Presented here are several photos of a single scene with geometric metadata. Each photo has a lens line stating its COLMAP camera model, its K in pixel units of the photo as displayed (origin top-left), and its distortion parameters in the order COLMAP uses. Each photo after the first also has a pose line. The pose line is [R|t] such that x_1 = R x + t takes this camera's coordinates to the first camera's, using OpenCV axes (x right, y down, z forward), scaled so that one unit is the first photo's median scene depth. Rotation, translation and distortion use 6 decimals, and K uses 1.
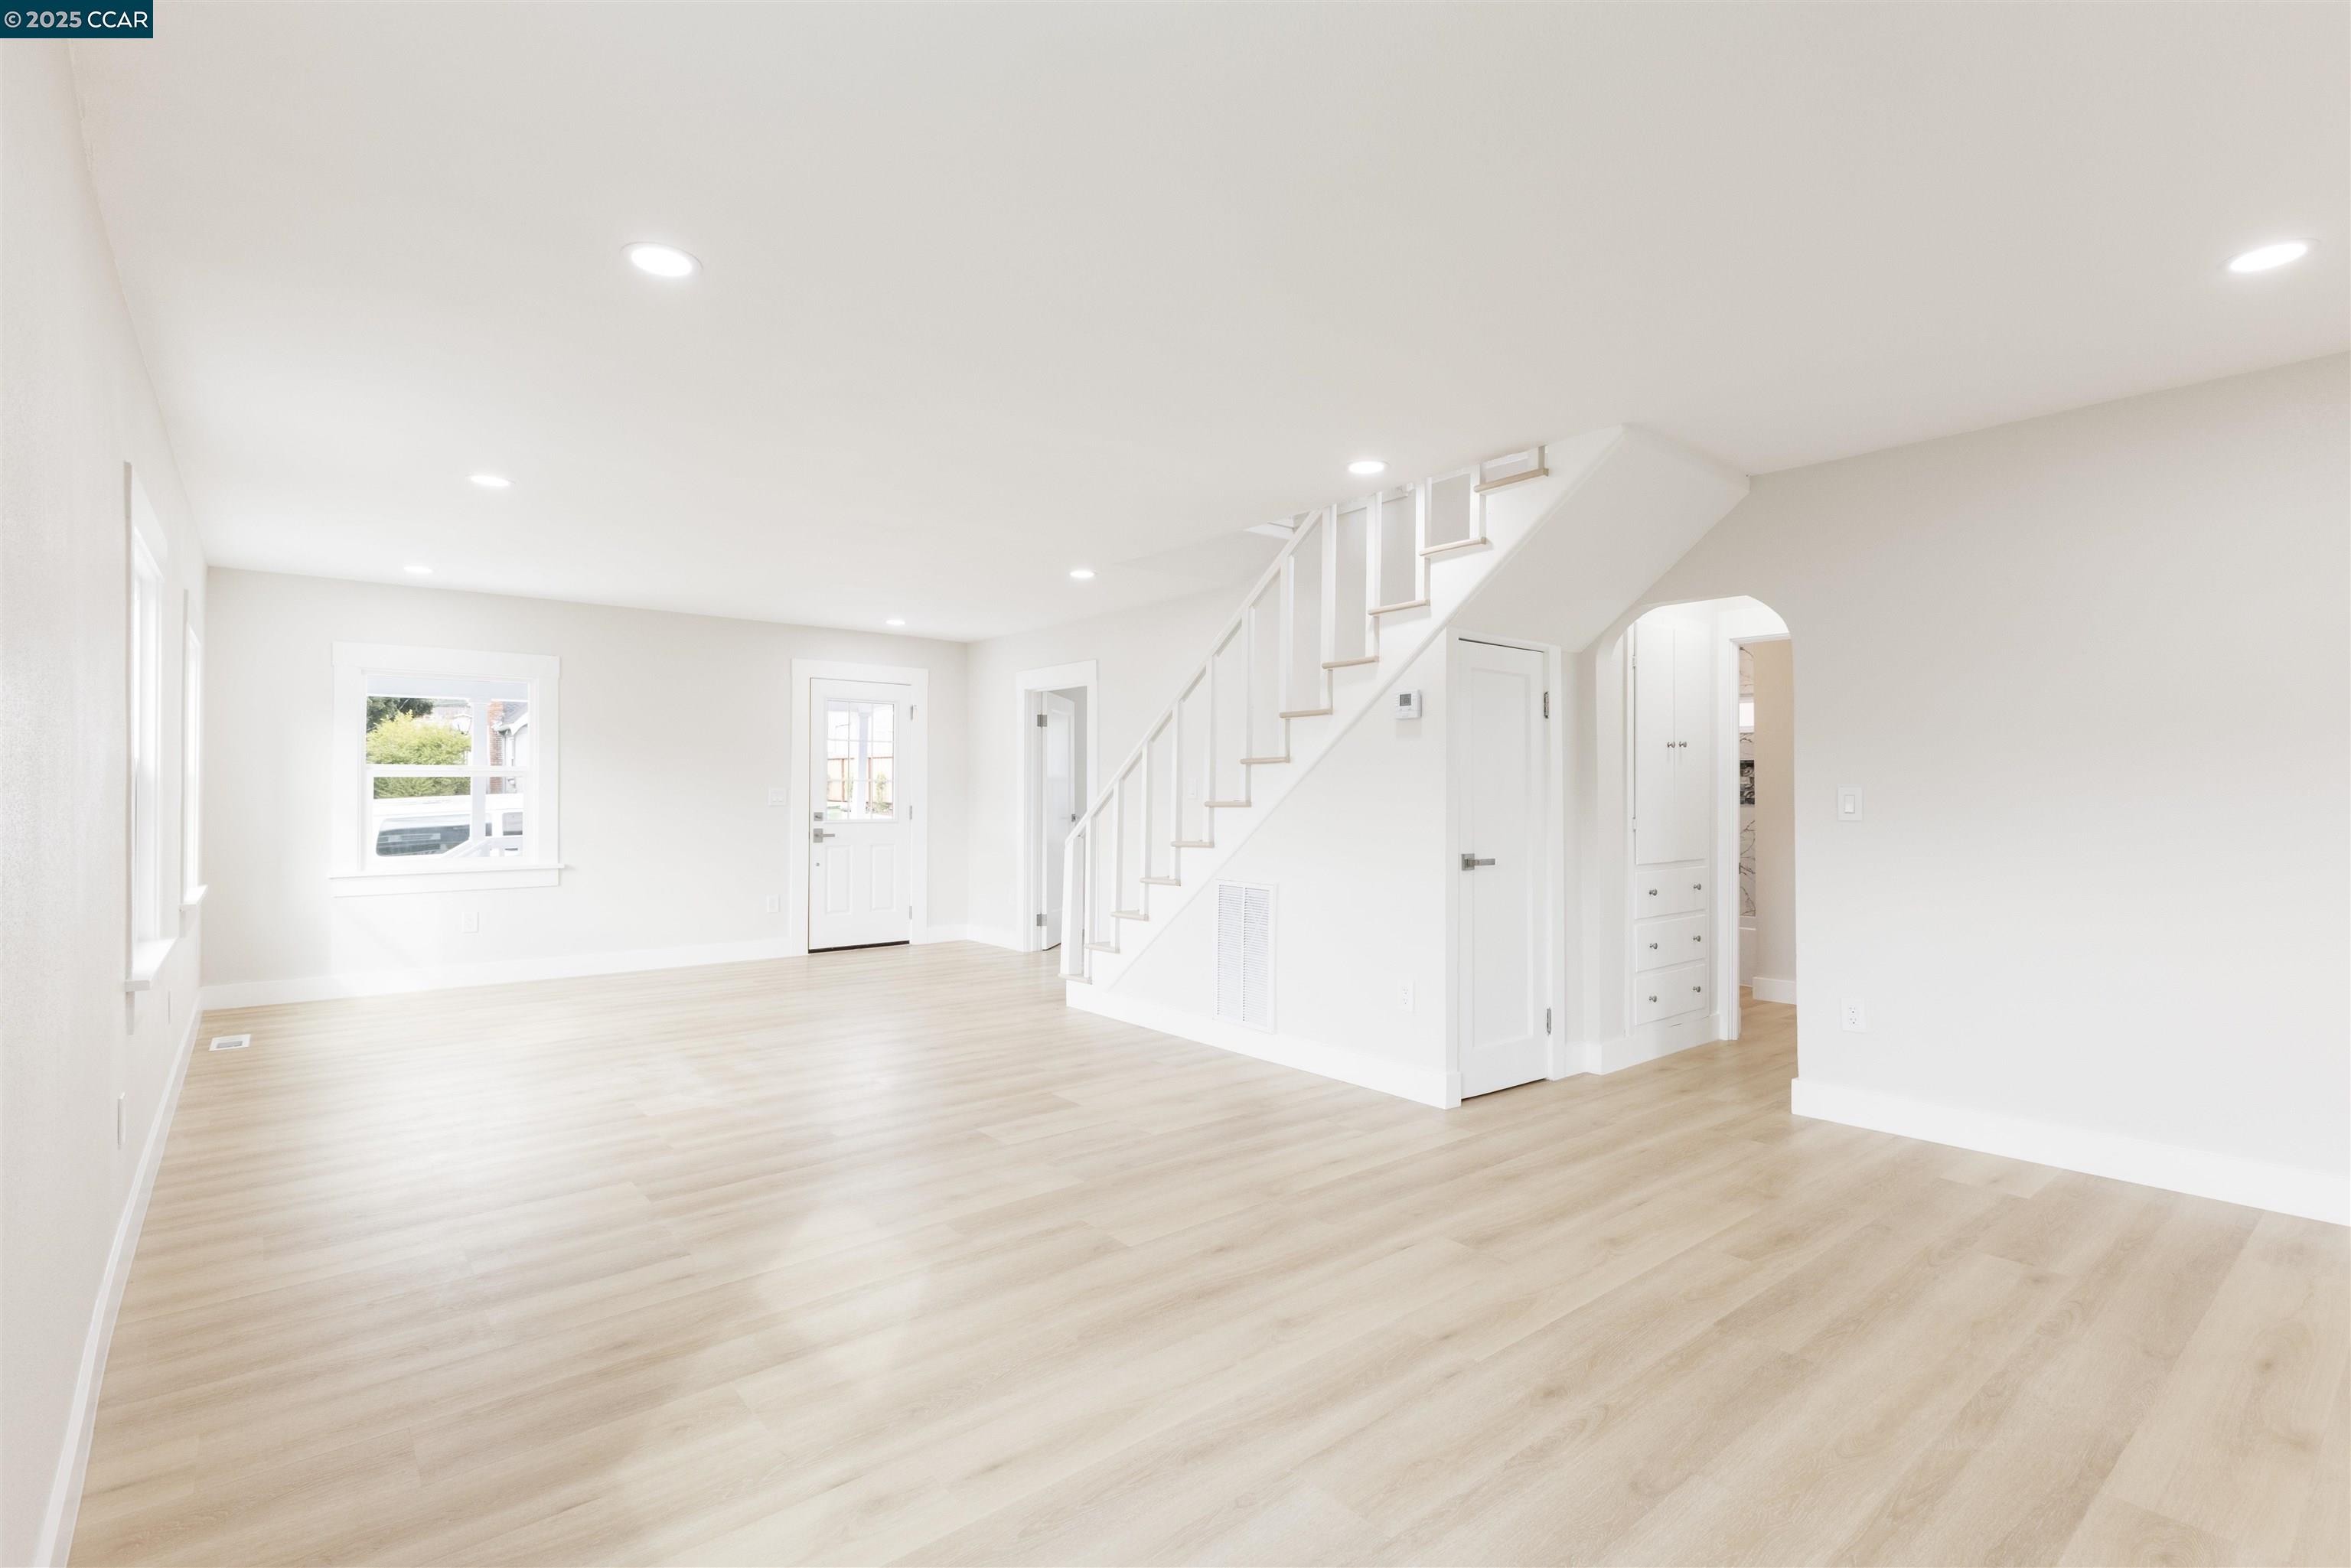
lens RADIAL K [[1099.7, 0, 1176.5], [0, 1099.7, 792.5], [0, 0, 1]] dist [0.002134, -0.000035]
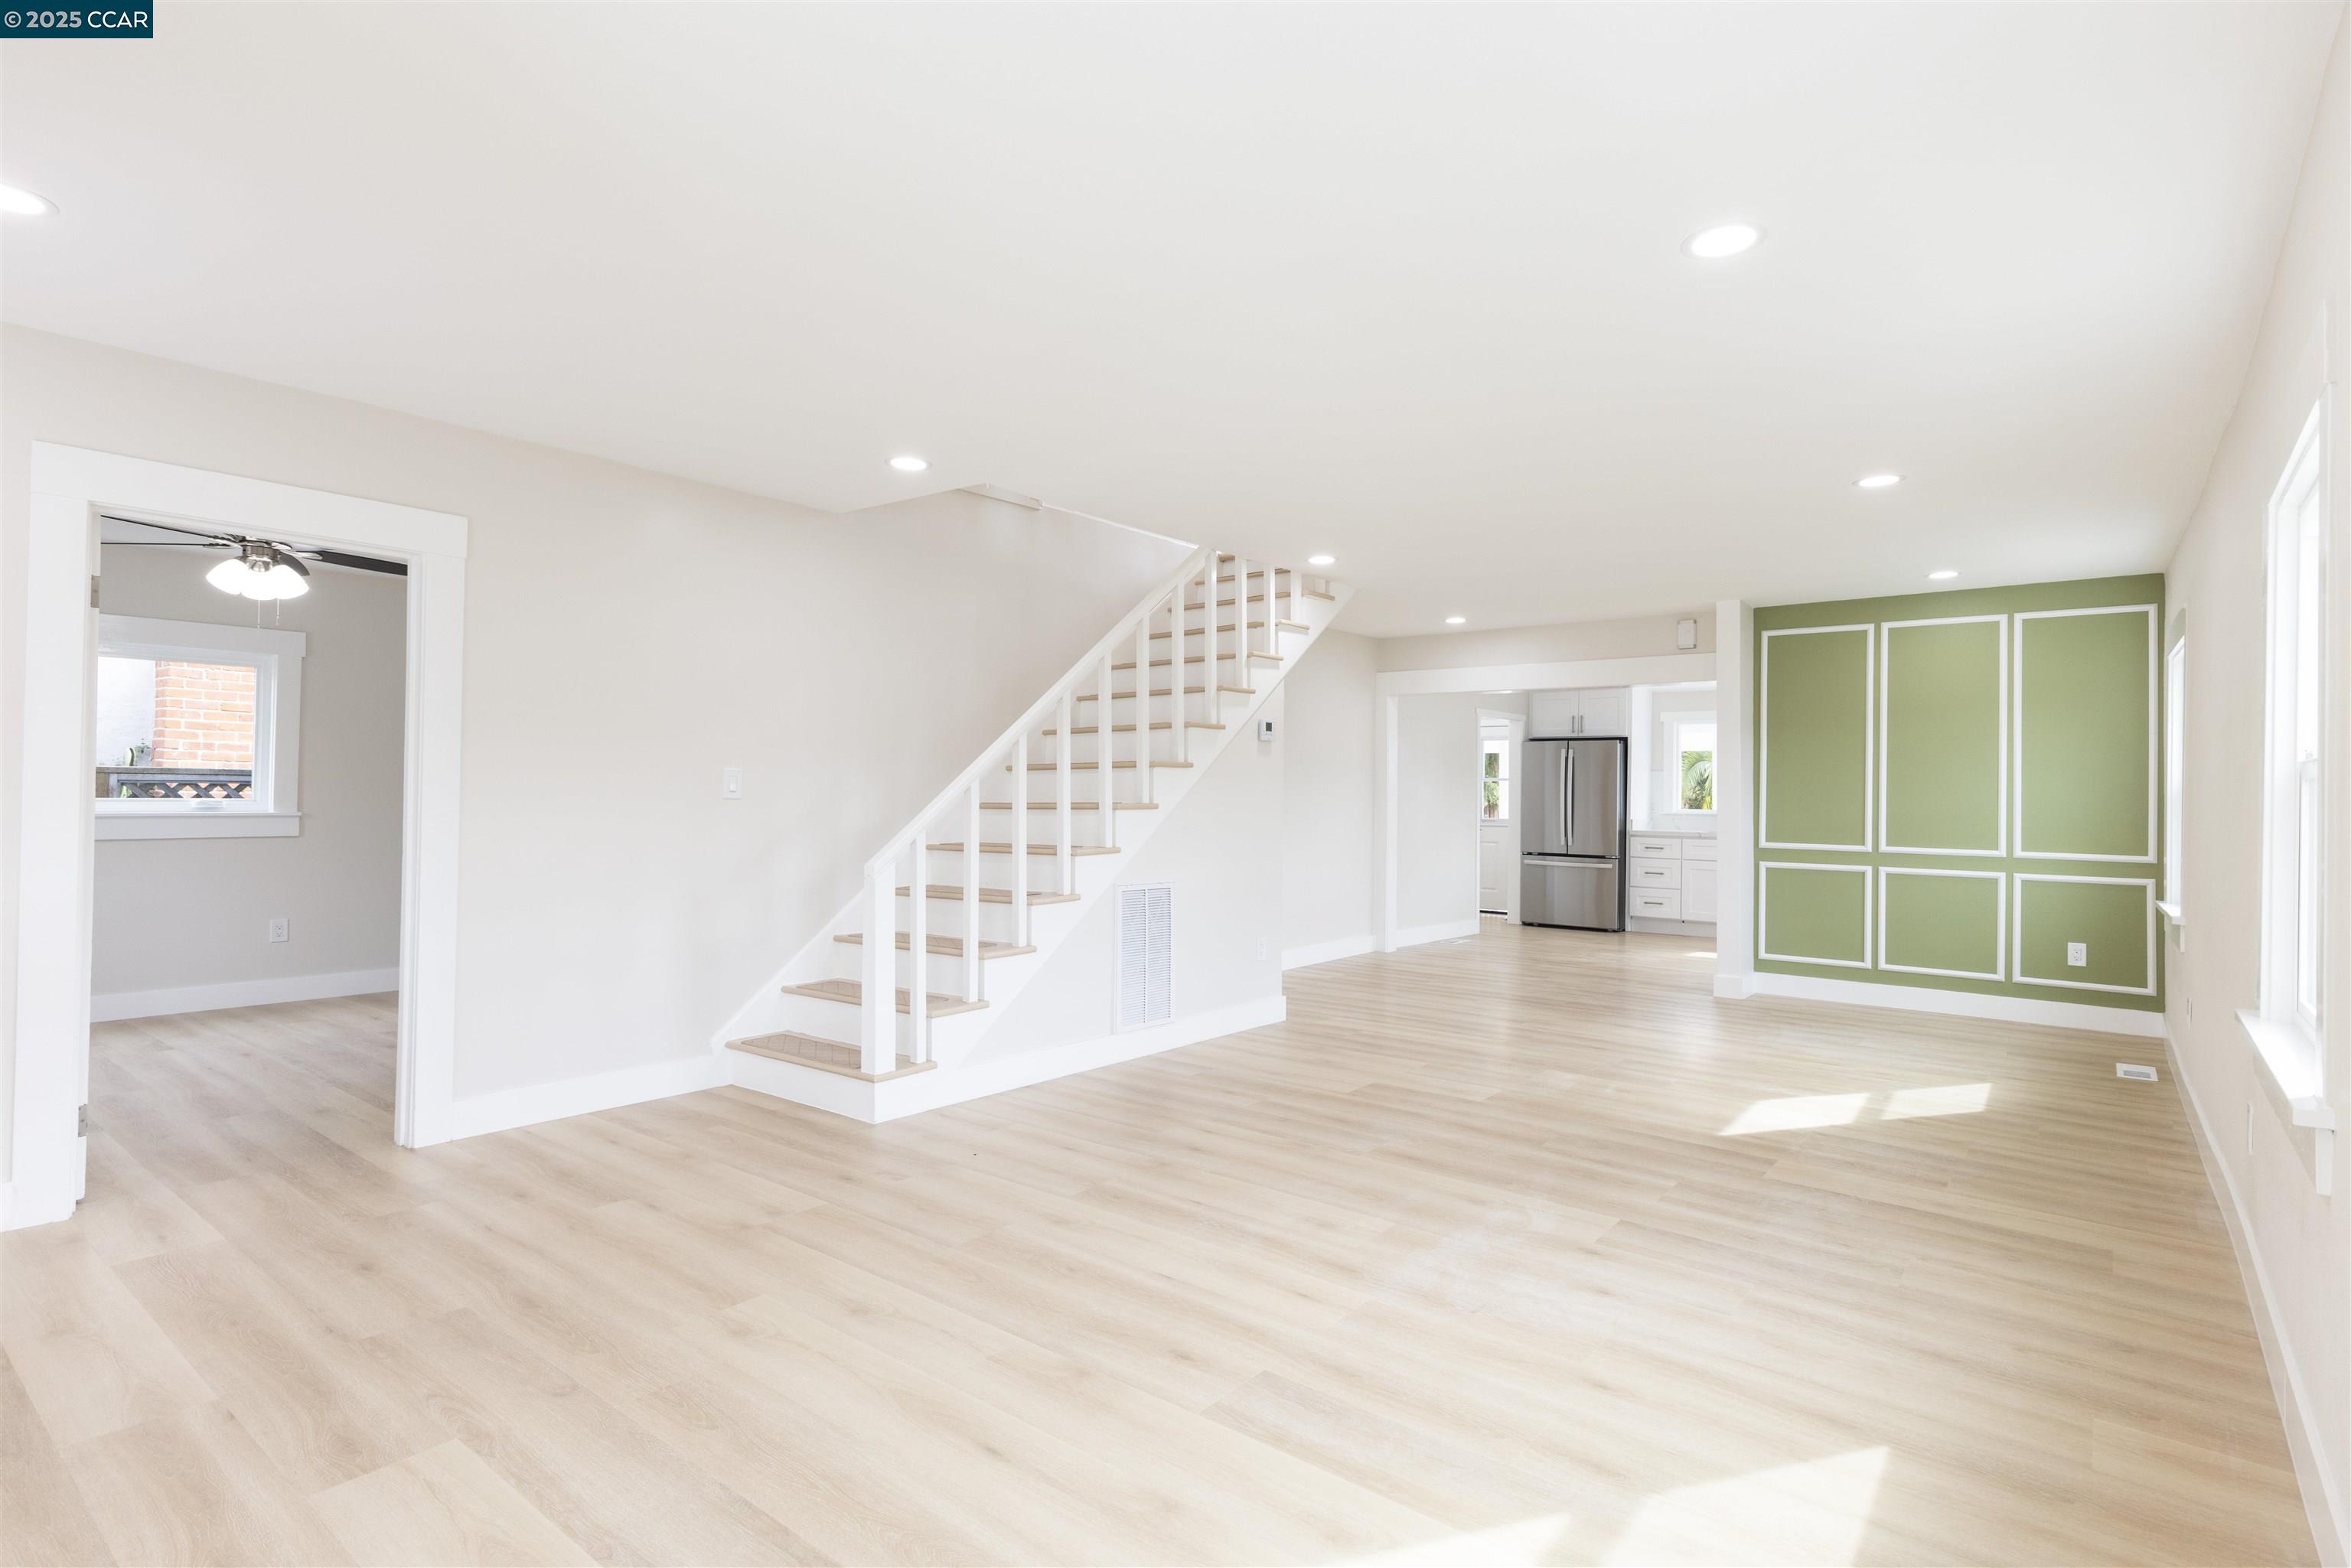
lens RADIAL K [[1163.8, 0, 1169.4], [0, 1163.8, 785.5], [0, 0, 1]] dist [0.000625, 0.000155]
pose [[-0.189987, 0.001773, 0.981785, -1.077820], [-0.013999, 0.999892, -0.004514, -0.004405], [-0.981687, -0.014601, -0.189942, 1.295877]]
